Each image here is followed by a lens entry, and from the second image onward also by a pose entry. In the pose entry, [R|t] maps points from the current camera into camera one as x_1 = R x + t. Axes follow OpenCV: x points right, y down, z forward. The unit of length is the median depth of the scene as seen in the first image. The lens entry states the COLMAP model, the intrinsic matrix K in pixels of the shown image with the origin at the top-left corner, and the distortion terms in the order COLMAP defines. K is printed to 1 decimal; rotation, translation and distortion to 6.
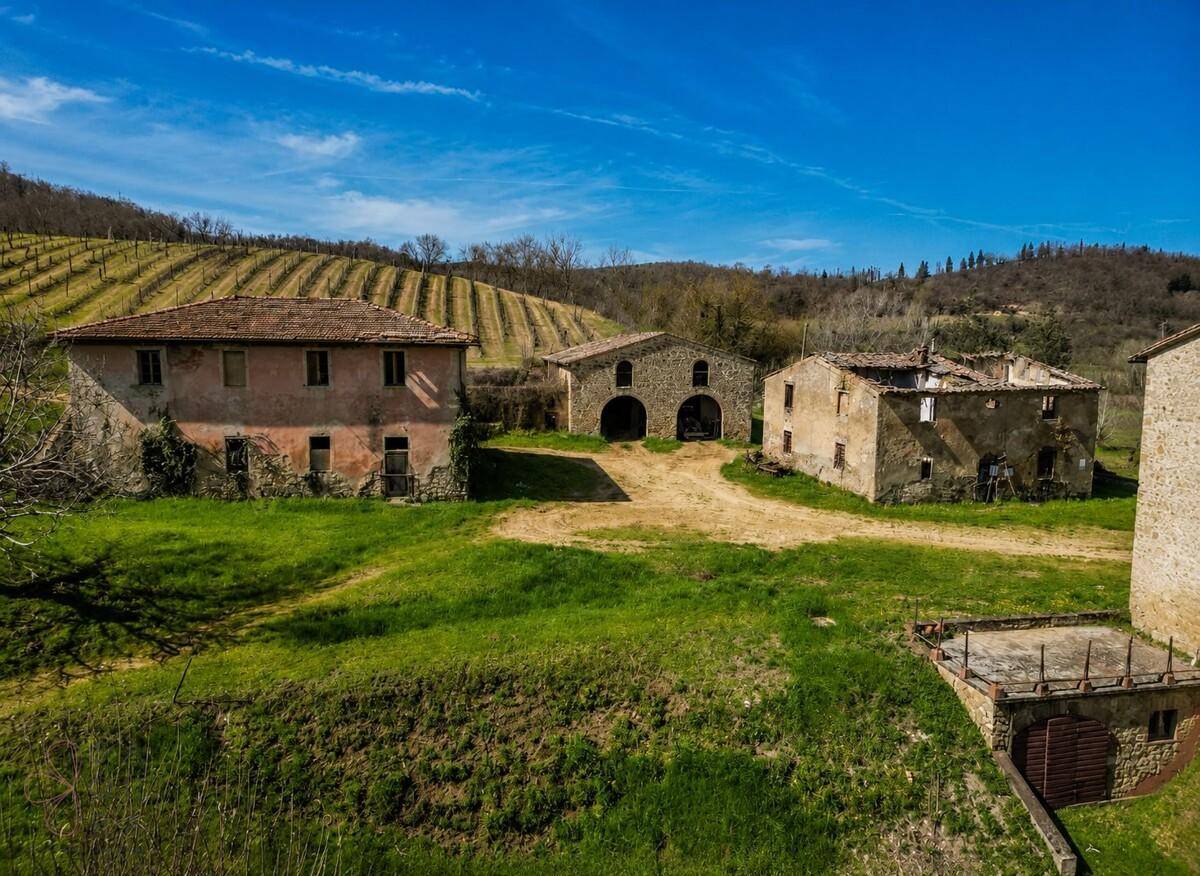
lens RADIAL K [[842.0, 0, 604.2], [0, 842.0, 442.4], [0, 0, 1]] dist [0.024512, -0.018159]
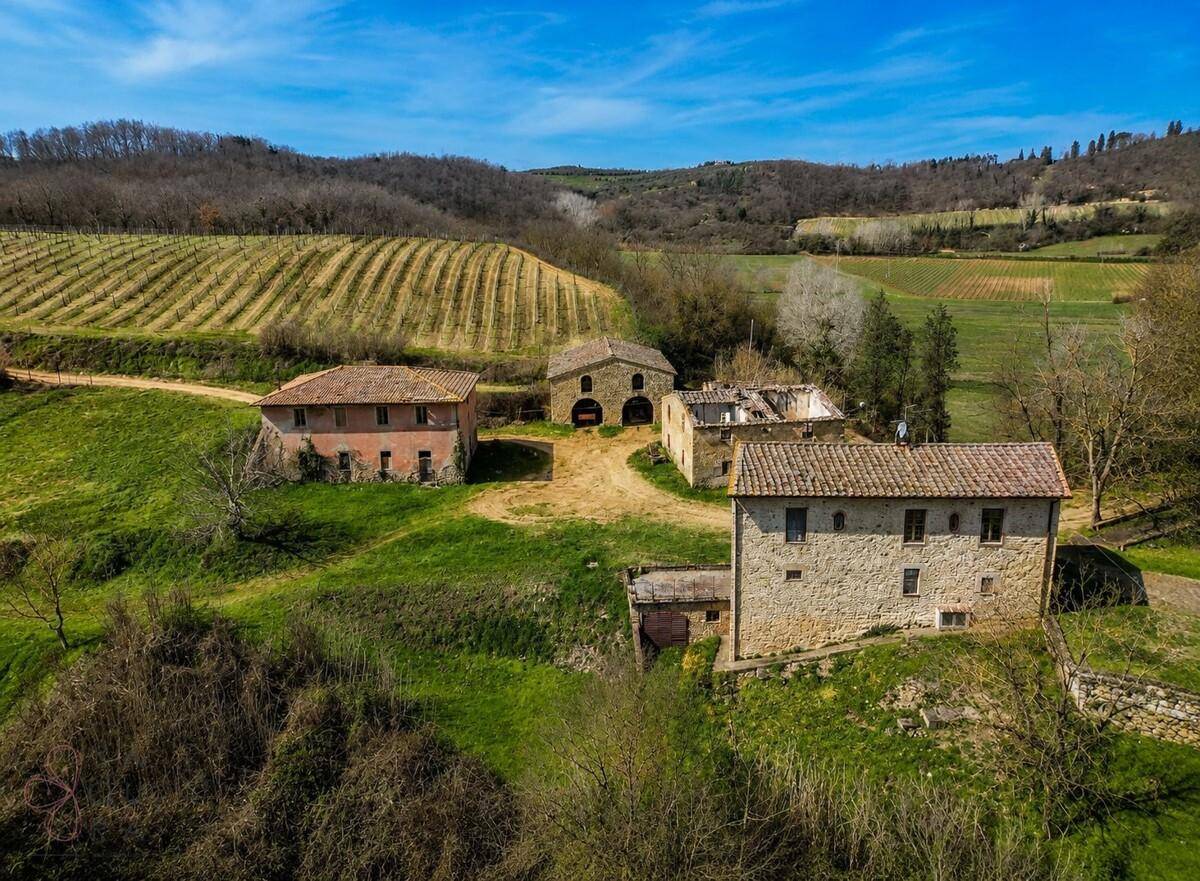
lens RADIAL K [[842.0, 0, 592.5], [0, 842.0, 430.6], [0, 0, 1]] dist [0.024512, -0.018159]
pose [[0.987514, 0.012831, -0.157008, 0.381922], [0.006909, 0.992191, 0.124538, -0.259668], [0.157380, -0.124068, 0.979714, -0.706046]]
